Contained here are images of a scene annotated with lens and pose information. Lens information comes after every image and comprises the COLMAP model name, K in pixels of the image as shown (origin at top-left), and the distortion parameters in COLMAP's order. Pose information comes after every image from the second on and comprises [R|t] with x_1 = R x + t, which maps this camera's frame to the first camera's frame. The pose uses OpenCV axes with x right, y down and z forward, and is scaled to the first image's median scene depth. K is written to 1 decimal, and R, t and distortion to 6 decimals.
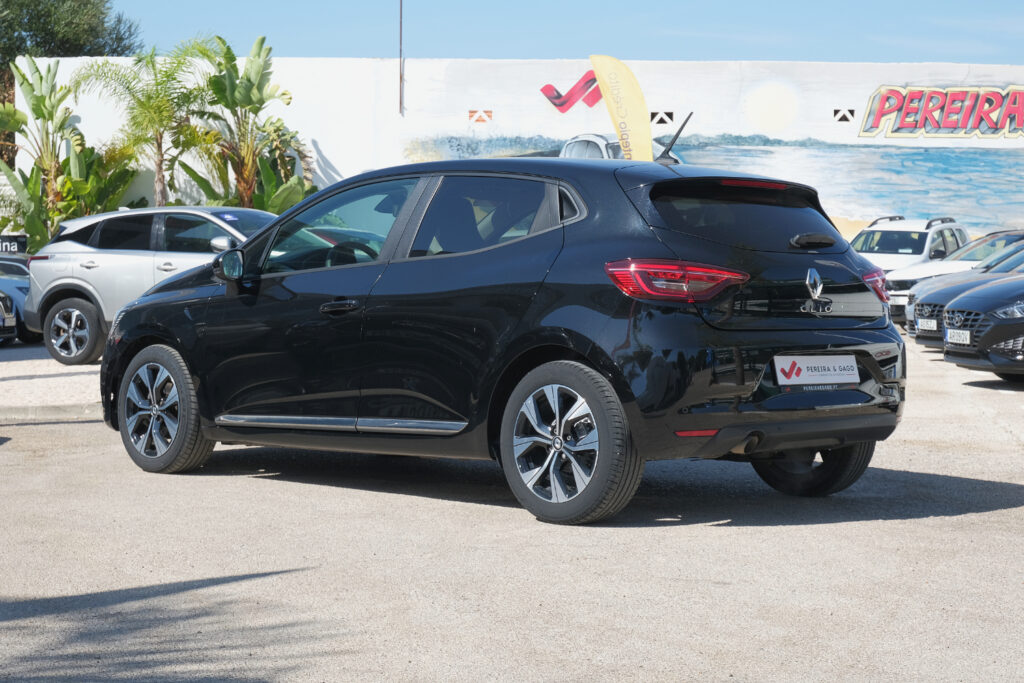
lens RADIAL K [[1967.9, 0, 512.0], [0, 1967.9, 341.5], [0, 0, 1]] dist [-0.067718, 0.113167]
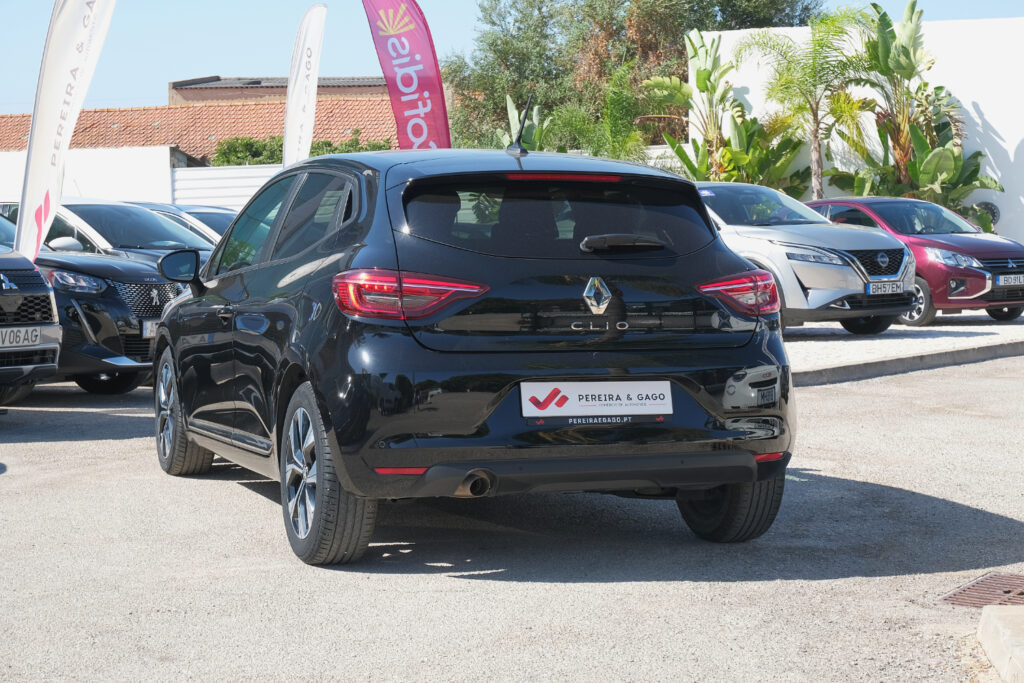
lens RADIAL K [[1925.2, 0, 538.8], [0, 1925.2, 341.0], [0, 0, 1]] dist [-0.074943, -0.074778]
pose [[0.911587, 0.015563, -0.410812, 0.095288], [-0.006792, 0.999717, 0.022800, -0.005838], [0.411051, -0.017994, 0.911435, 0.048416]]
